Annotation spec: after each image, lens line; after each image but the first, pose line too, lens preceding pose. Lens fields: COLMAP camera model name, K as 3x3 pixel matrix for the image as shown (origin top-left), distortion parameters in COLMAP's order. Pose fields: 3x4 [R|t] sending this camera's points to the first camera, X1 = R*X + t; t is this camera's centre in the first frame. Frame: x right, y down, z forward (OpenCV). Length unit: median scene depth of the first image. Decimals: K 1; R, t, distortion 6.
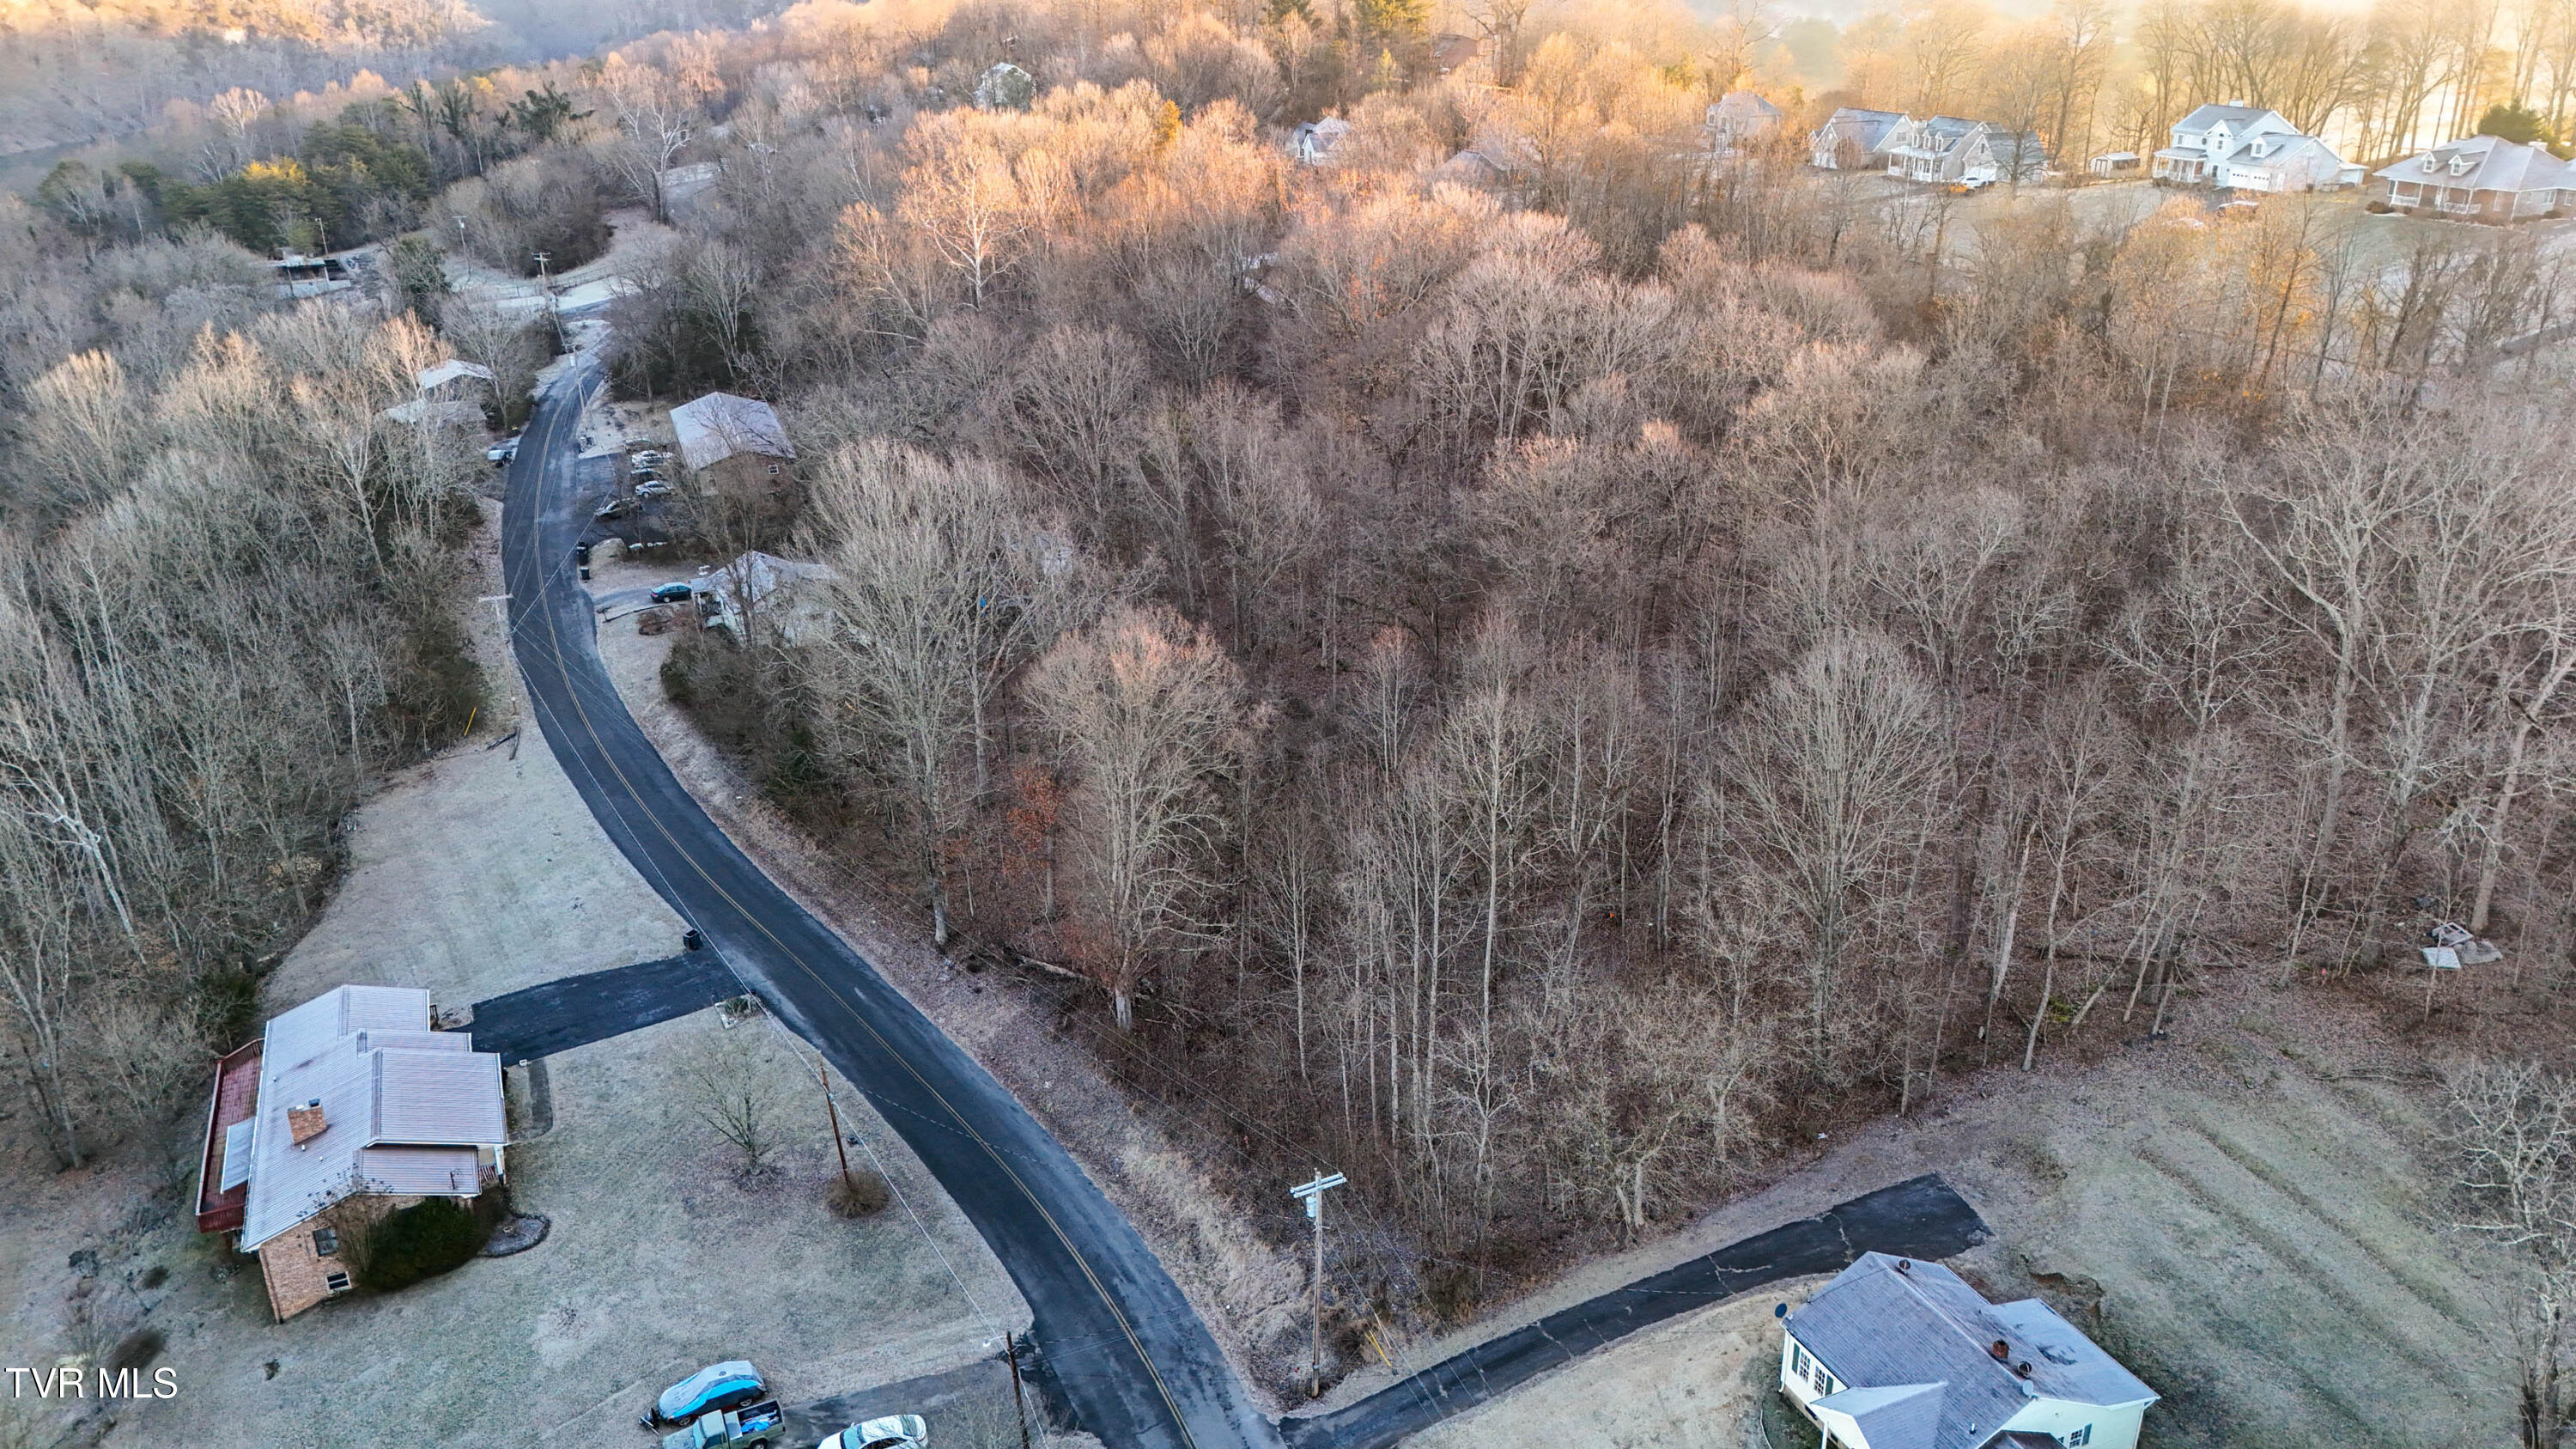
lens RADIAL K [[1869.3, 0, 1288.0], [0, 1869.3, 724.5], [0, 0, 1]] dist [0.064958, -0.052740]
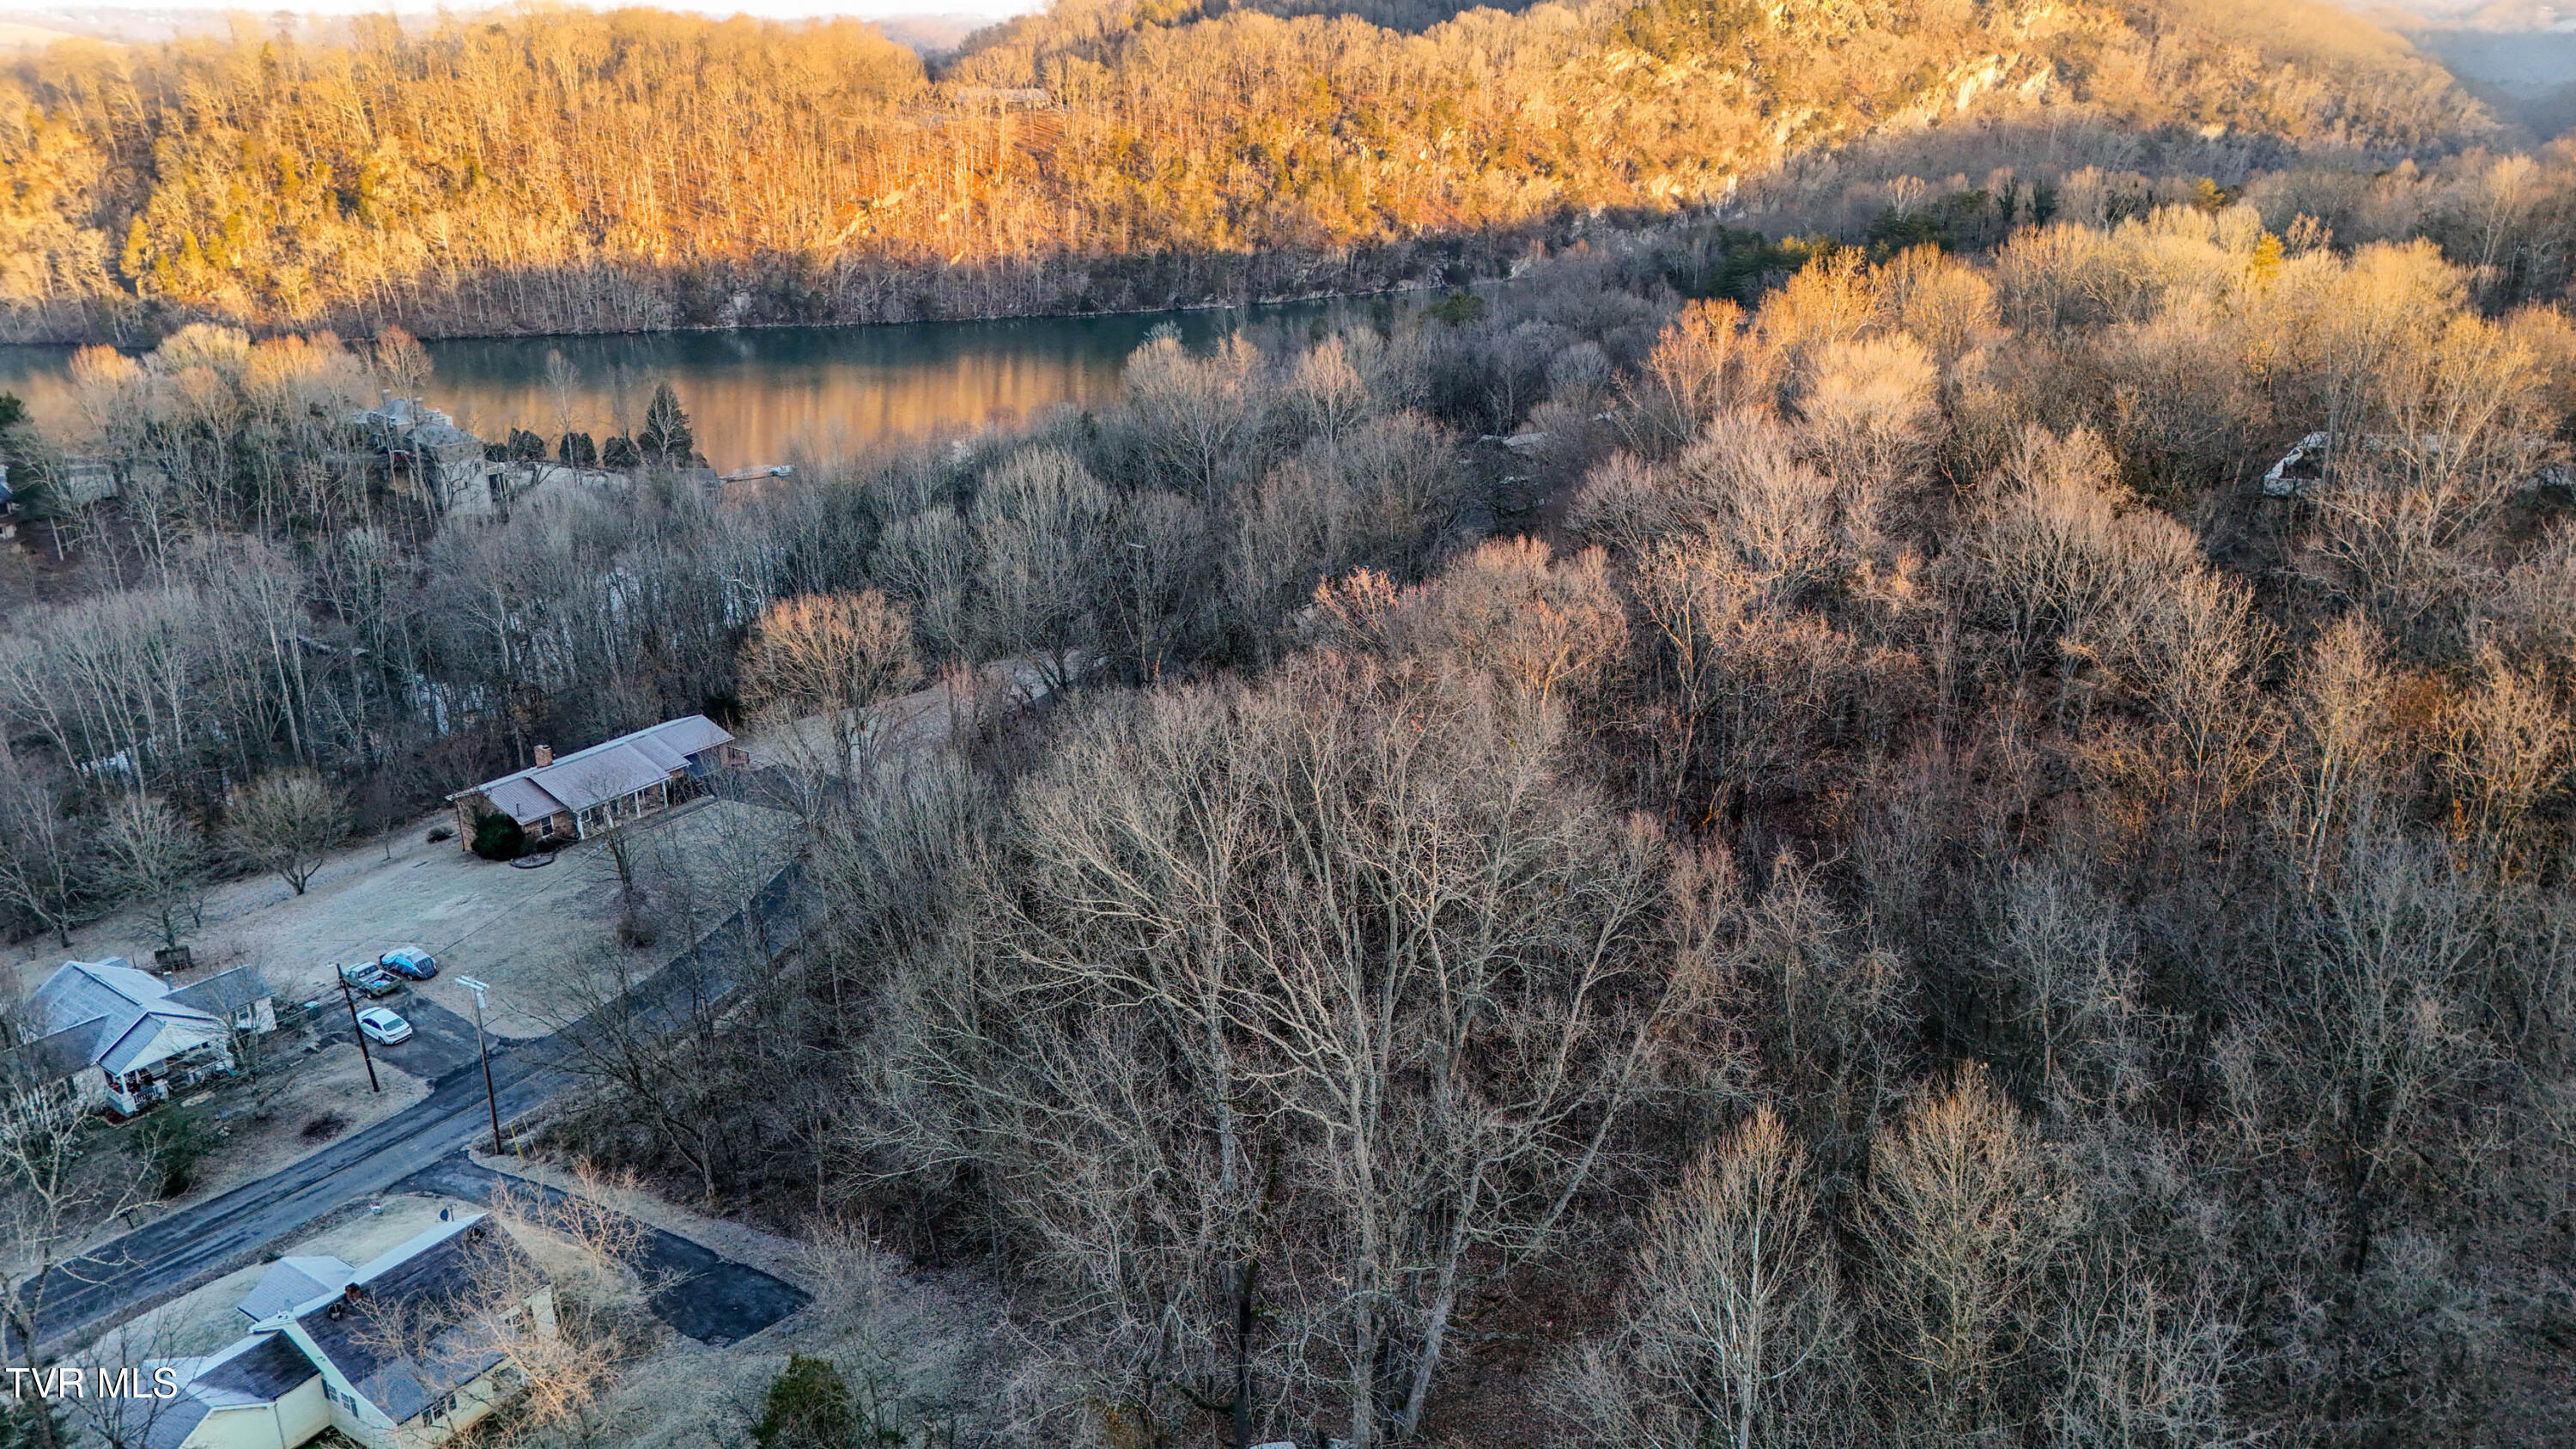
lens RADIAL K [[1869.3, 0, 1288.0], [0, 1869.3, 724.5], [0, 0, 1]] dist [0.064958, -0.052740]
pose [[0.539721, 0.291925, -0.789608, 0.922733], [-0.327244, 0.936938, 0.122712, -0.184727], [0.775637, 0.192164, 0.601216, 0.413276]]
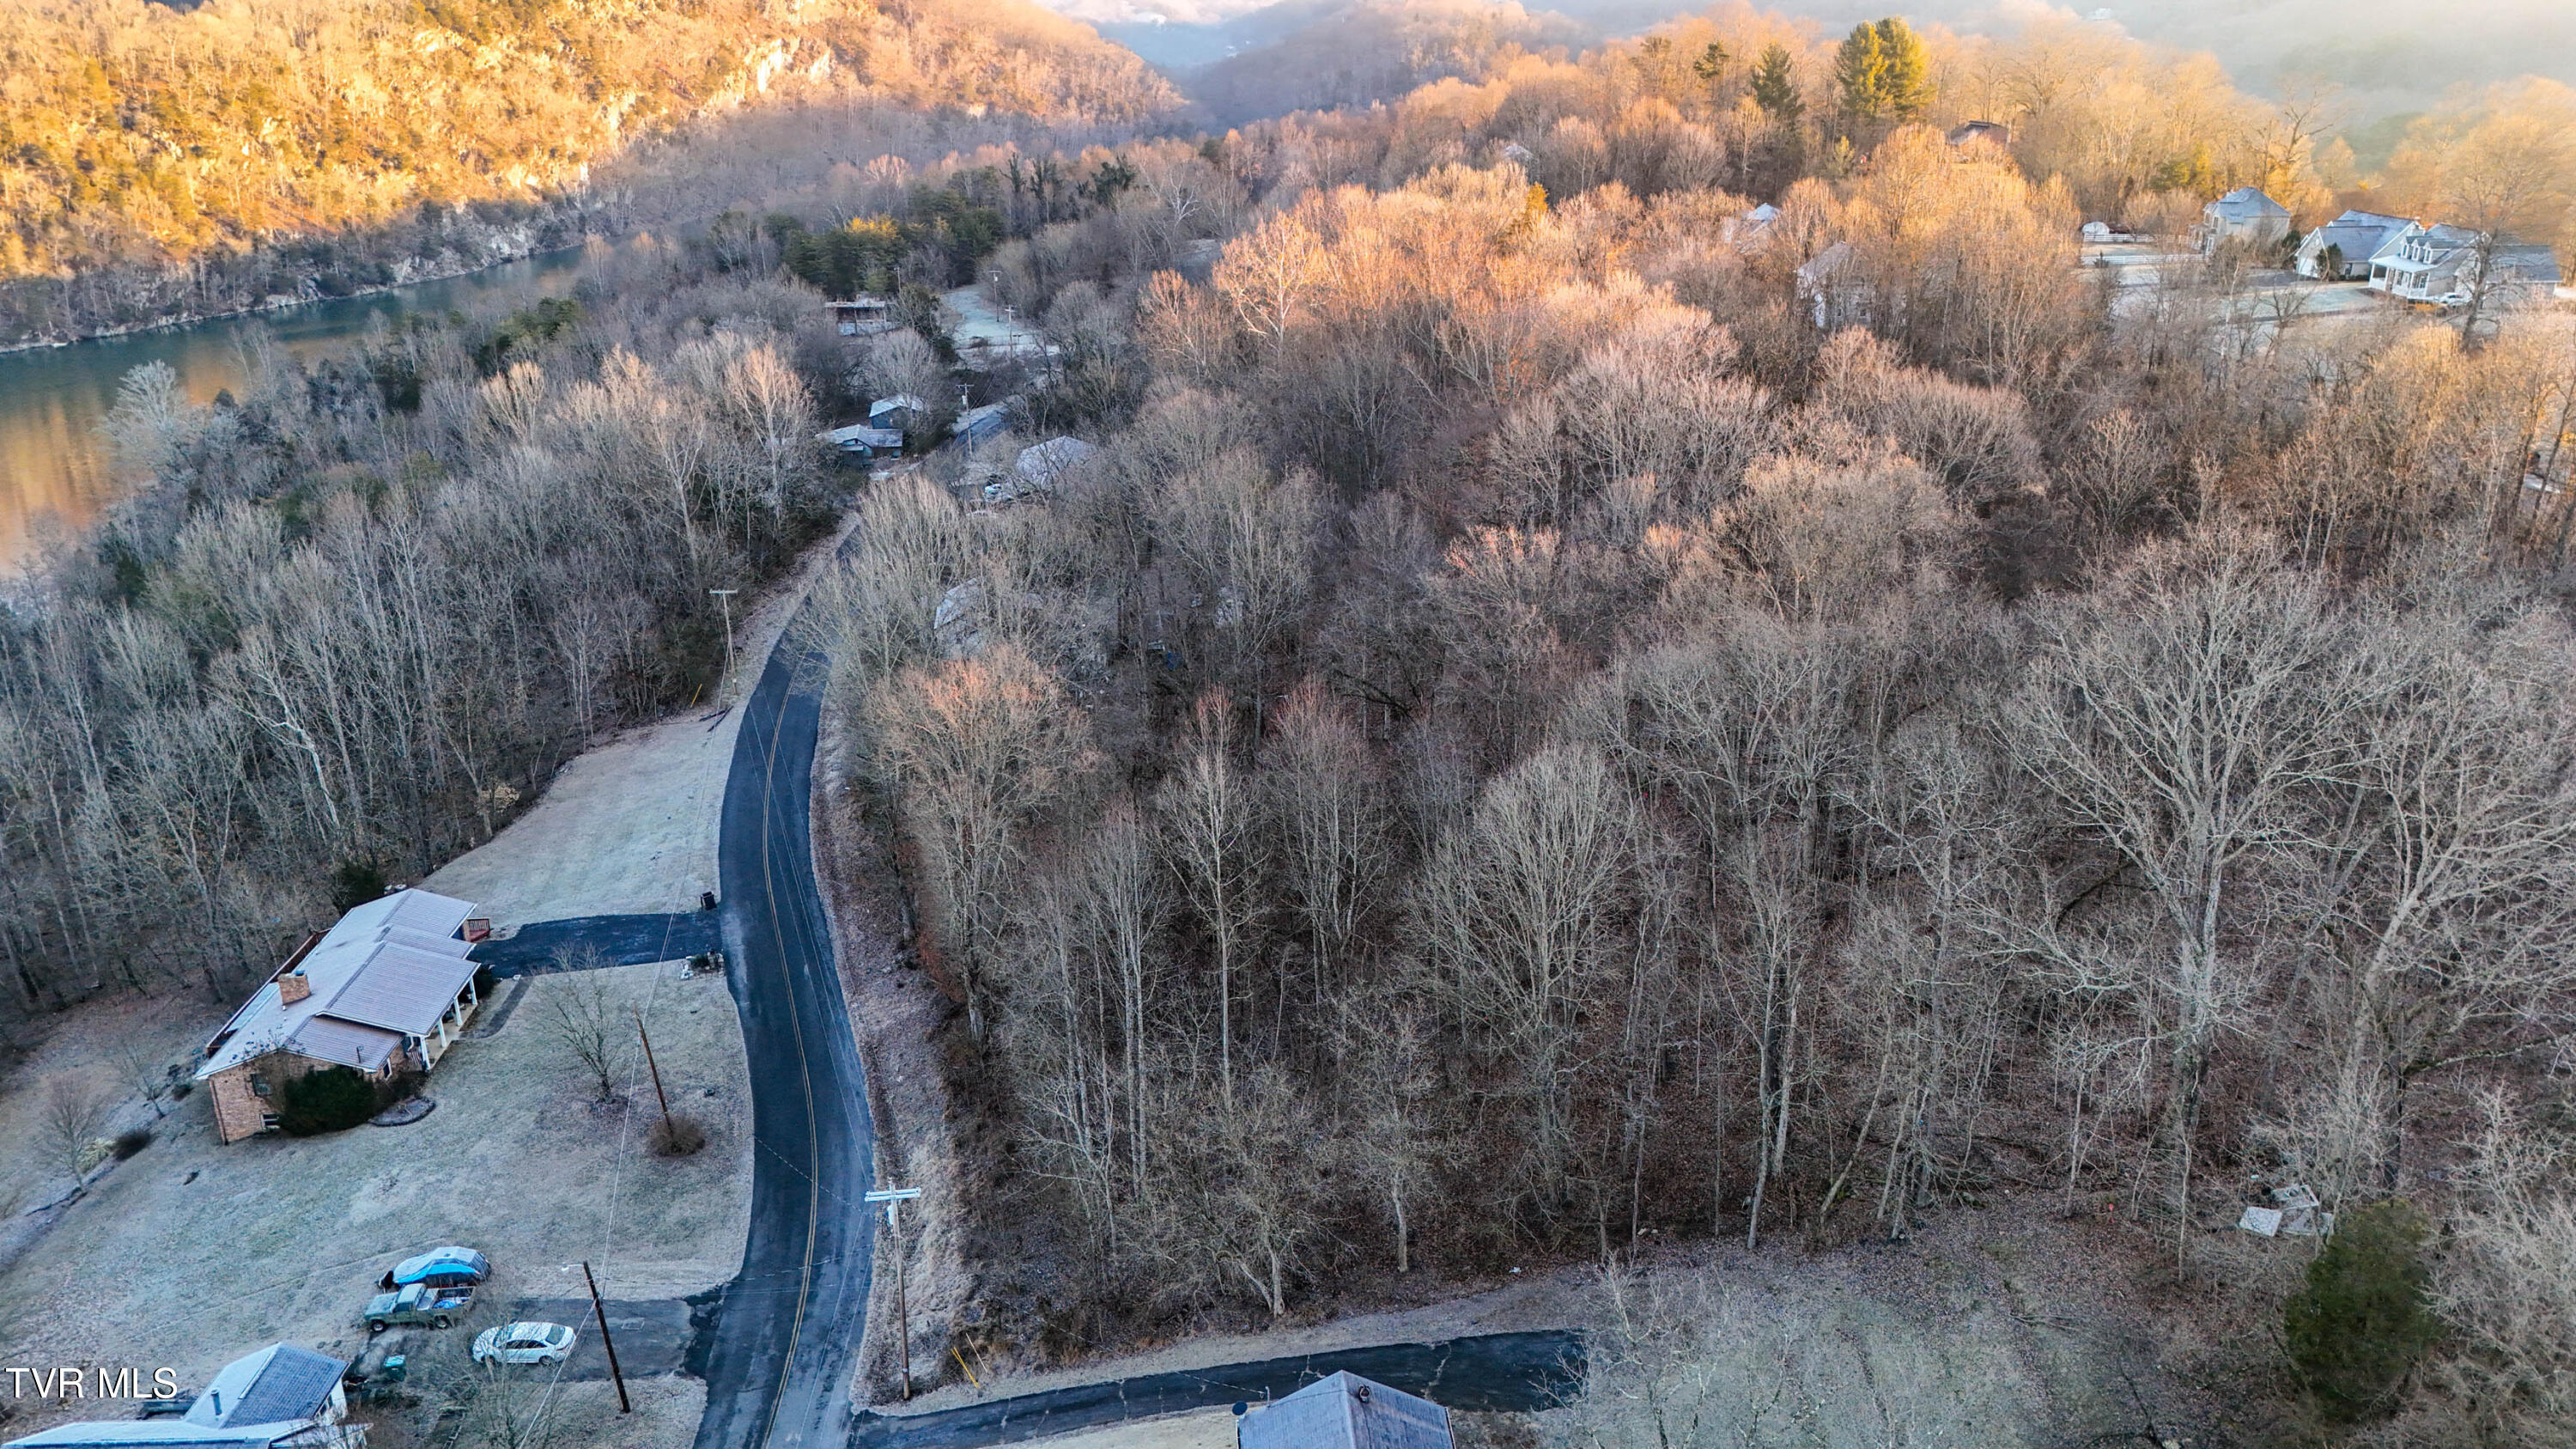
lens RADIAL K [[1869.3, 0, 1288.0], [0, 1869.3, 724.5], [0, 0, 1]] dist [0.064958, -0.052740]
pose [[0.937623, 0.123096, -0.325130, 0.398435], [-0.135305, 0.990689, -0.015116, -0.022347], [0.320242, 0.058165, 0.945549, 0.040504]]
